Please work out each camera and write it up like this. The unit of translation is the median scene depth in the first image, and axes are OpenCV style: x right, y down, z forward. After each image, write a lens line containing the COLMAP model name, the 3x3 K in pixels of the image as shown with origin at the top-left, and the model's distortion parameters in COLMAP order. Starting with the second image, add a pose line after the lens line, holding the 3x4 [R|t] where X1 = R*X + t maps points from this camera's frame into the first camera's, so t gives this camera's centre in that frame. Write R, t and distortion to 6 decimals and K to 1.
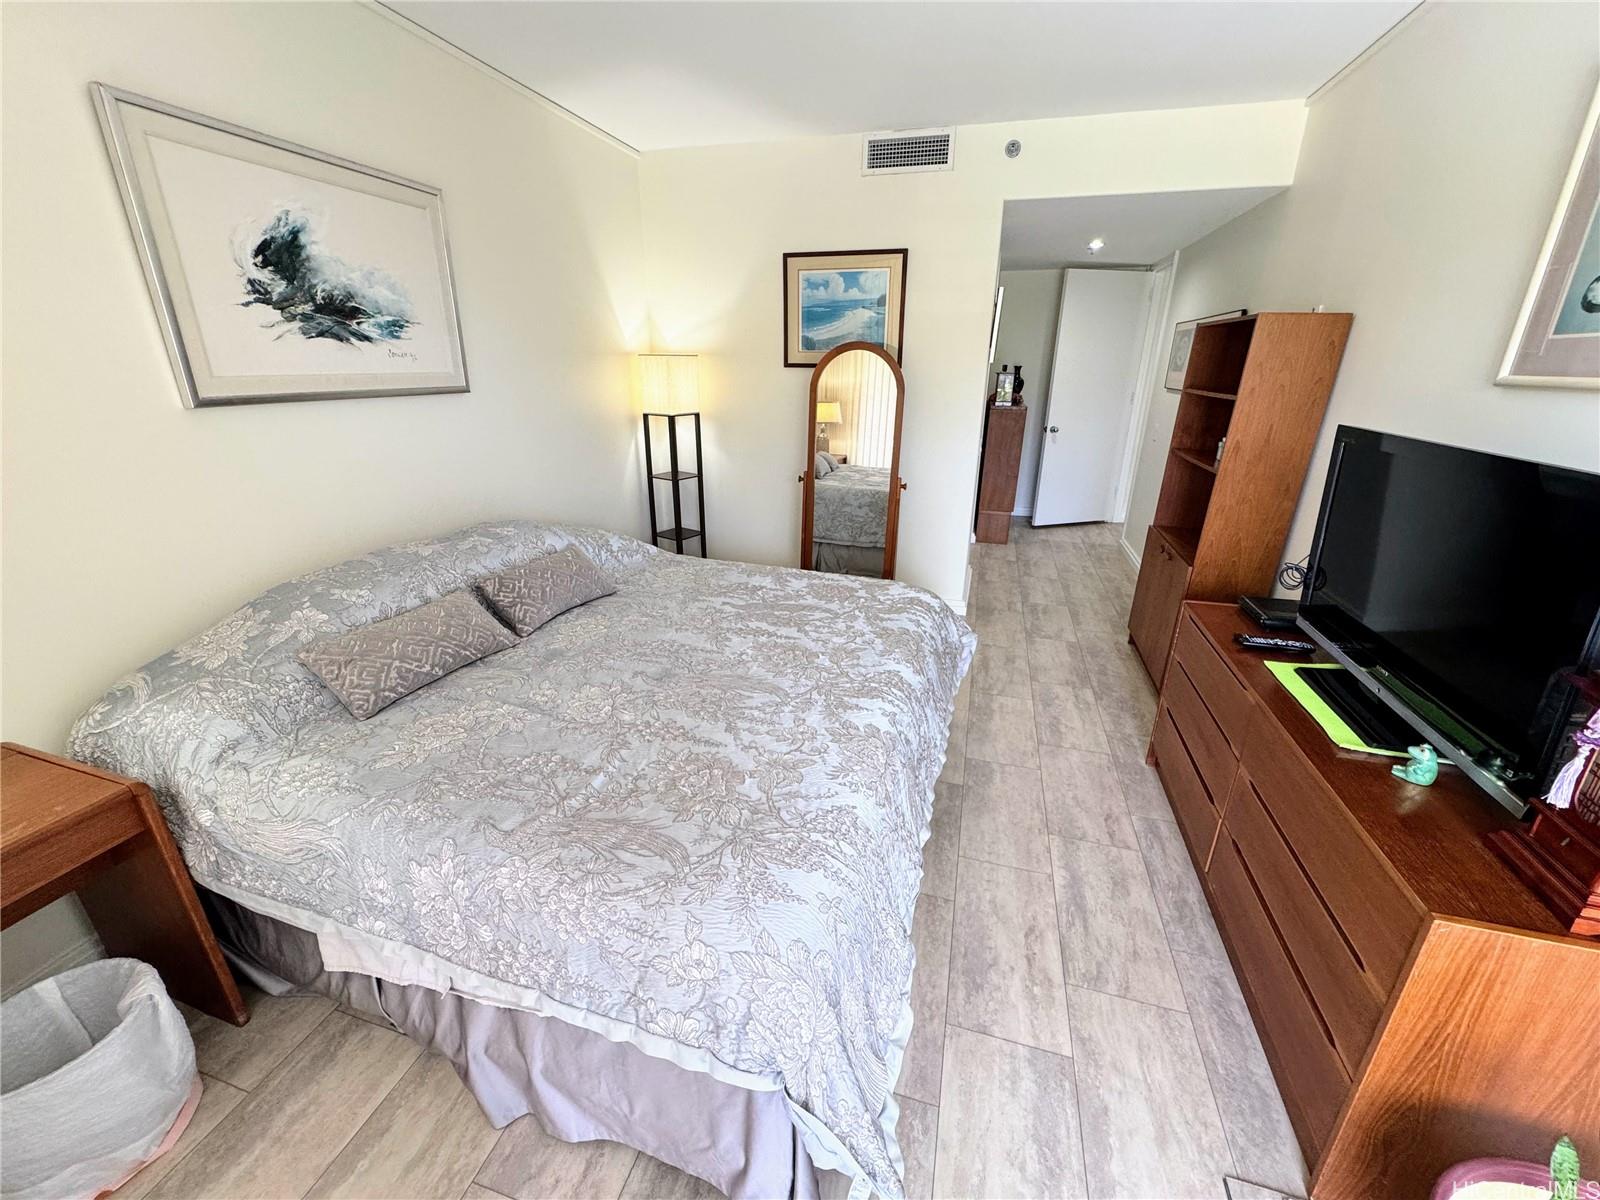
lens RADIAL K [[645.4, 0, 793.5], [0, 645.4, 599.9], [0, 0, 1]] dist [0.000772, 0.000025]
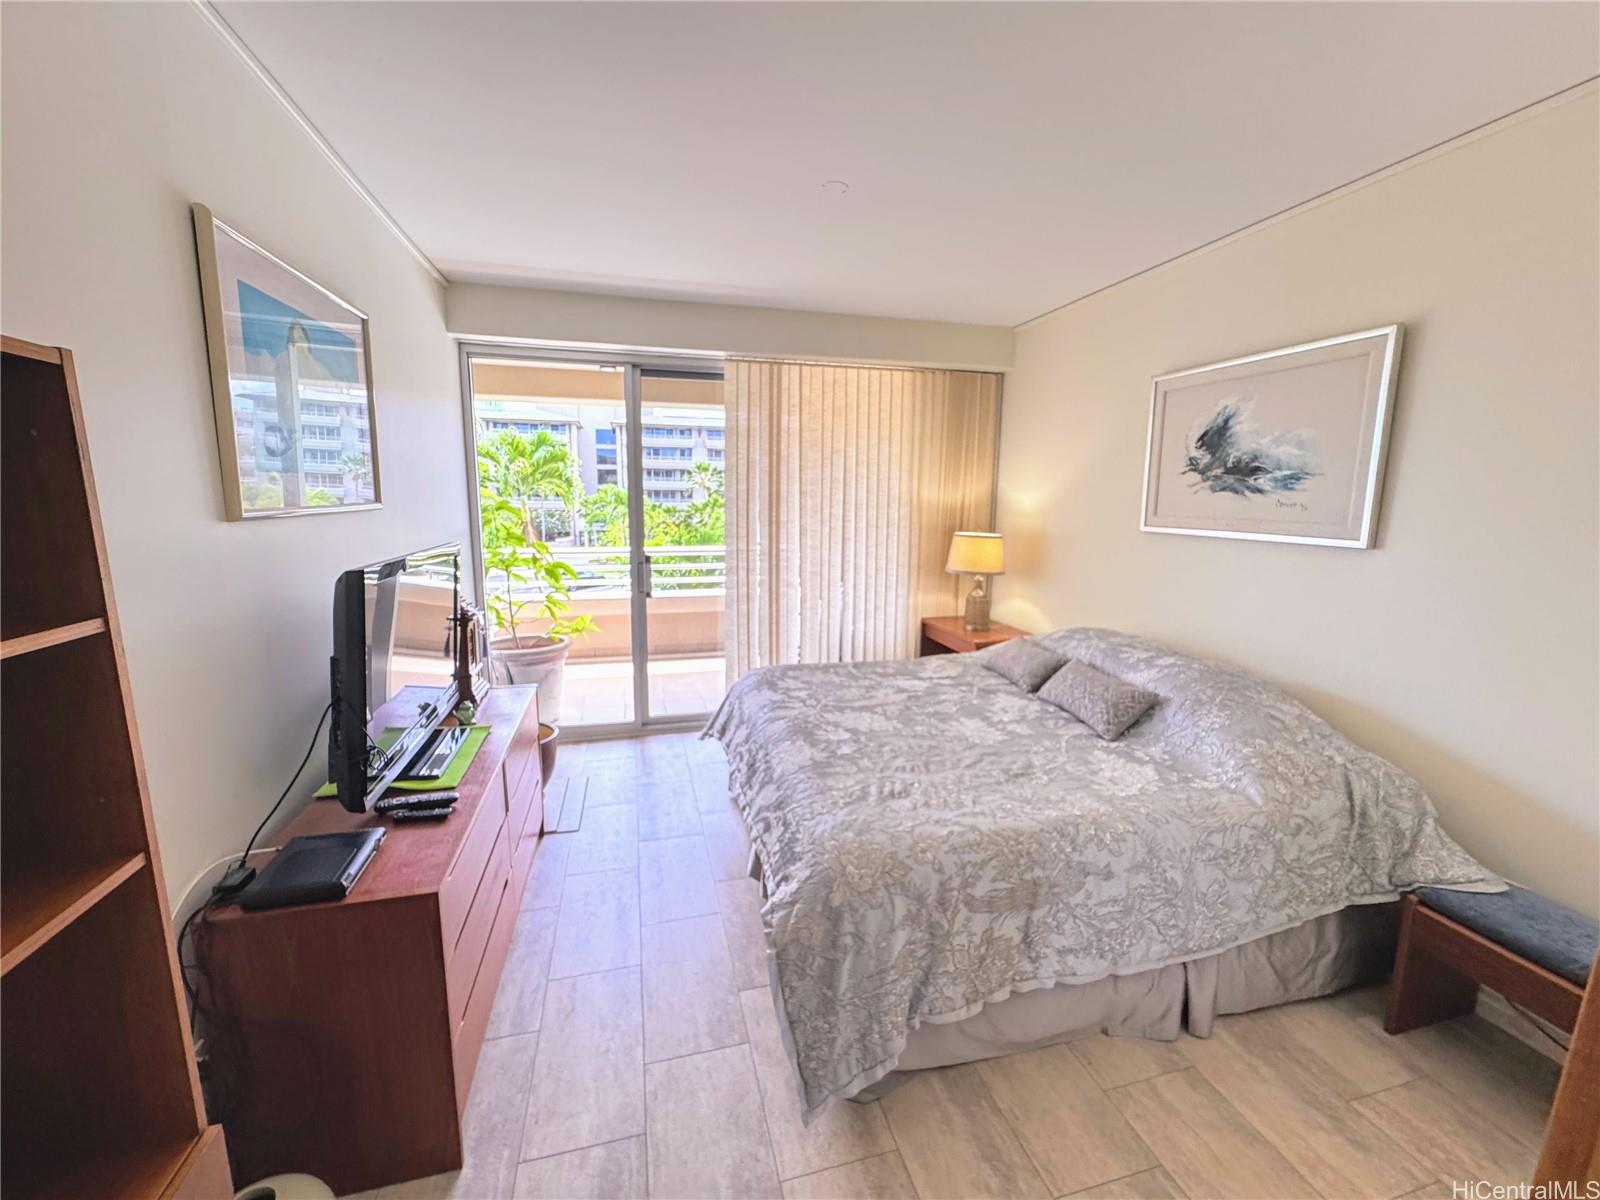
lens RADIAL K [[645.4, 0, 802.0], [0, 645.4, 593.1], [0, 0, 1]] dist [0.000772, 0.000025]
pose [[-0.855367, 0.062986, -0.514178, 0.693297], [-0.196717, 0.878732, 0.434895, -0.632770], [0.479217, 0.473142, -0.739248, 1.671918]]
